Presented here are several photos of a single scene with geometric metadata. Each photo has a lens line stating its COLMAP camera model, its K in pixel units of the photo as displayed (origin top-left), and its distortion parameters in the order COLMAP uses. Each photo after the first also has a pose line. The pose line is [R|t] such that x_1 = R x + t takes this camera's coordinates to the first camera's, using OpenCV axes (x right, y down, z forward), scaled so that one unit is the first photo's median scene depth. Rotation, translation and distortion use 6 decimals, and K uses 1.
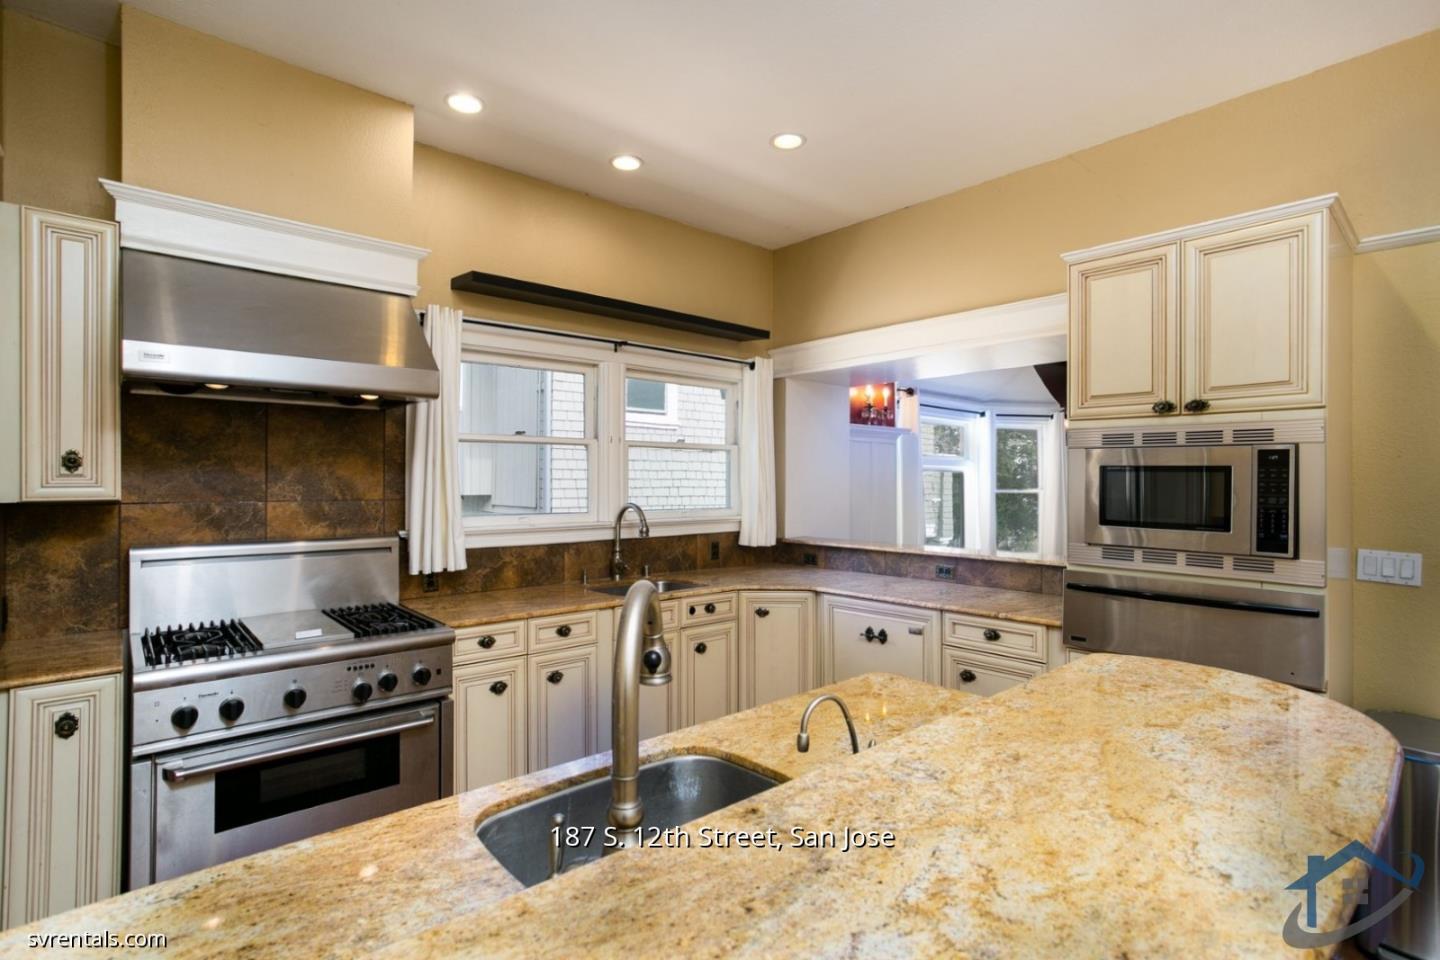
lens RADIAL K [[698.9, 0, 721.8], [0, 698.9, 478.9], [0, 0, 1]] dist [-0.067345, 0.046646]
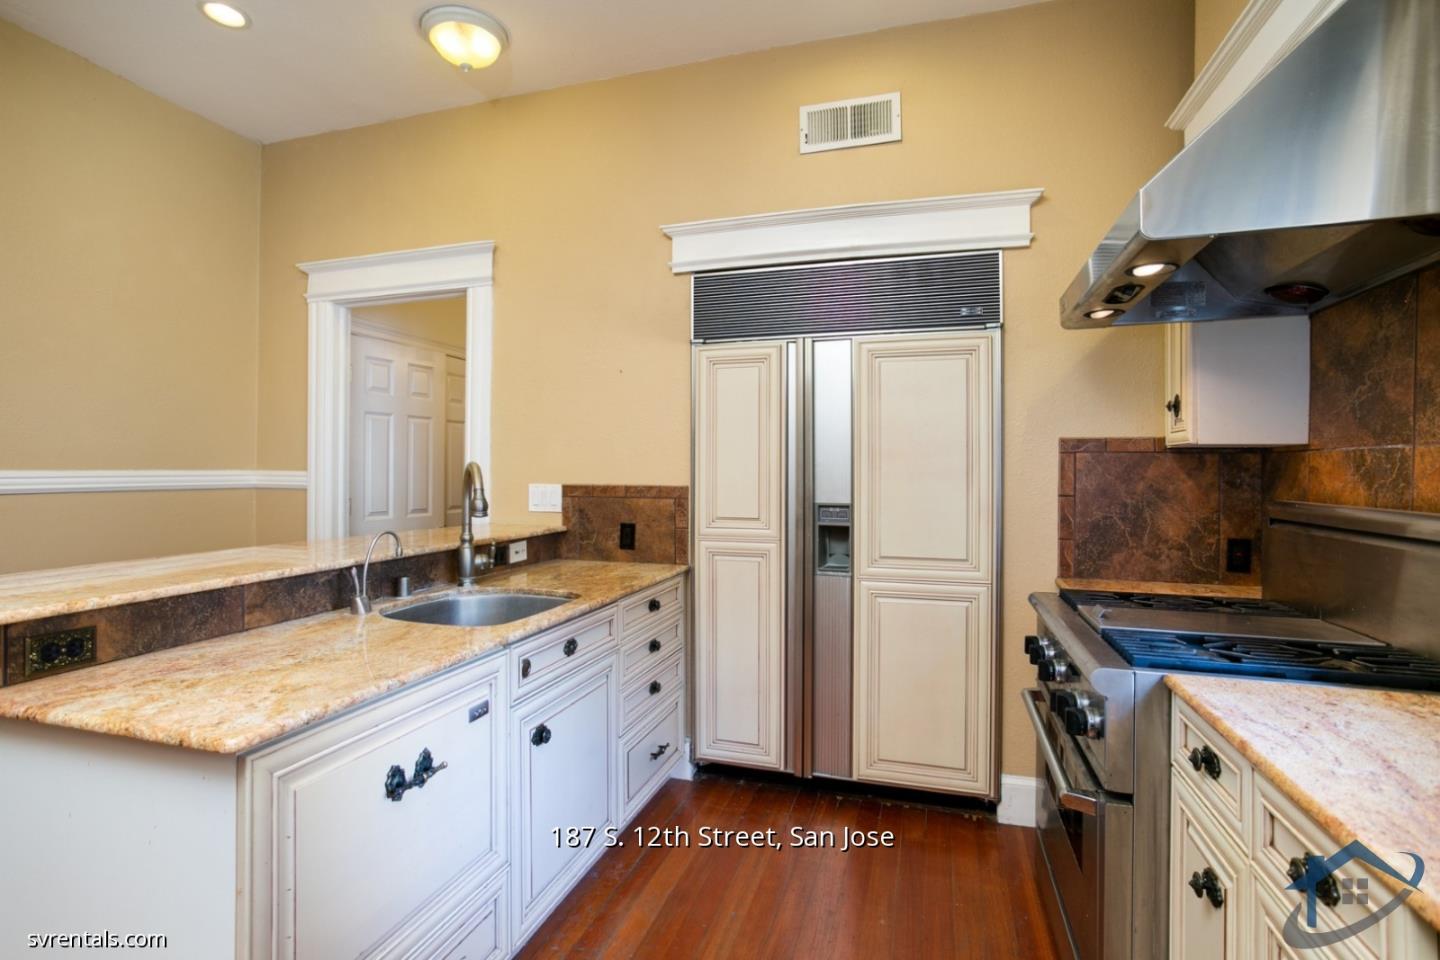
lens RADIAL K [[698.9, 0, 721.8], [0, 698.9, 478.9], [0, 0, 1]] dist [-0.067345, 0.046646]
pose [[-0.856097, 0.002672, -0.516809, 0.182296], [-0.004379, 0.999913, 0.012424, 0.081920], [0.516797, 0.012899, -0.856011, 1.684886]]
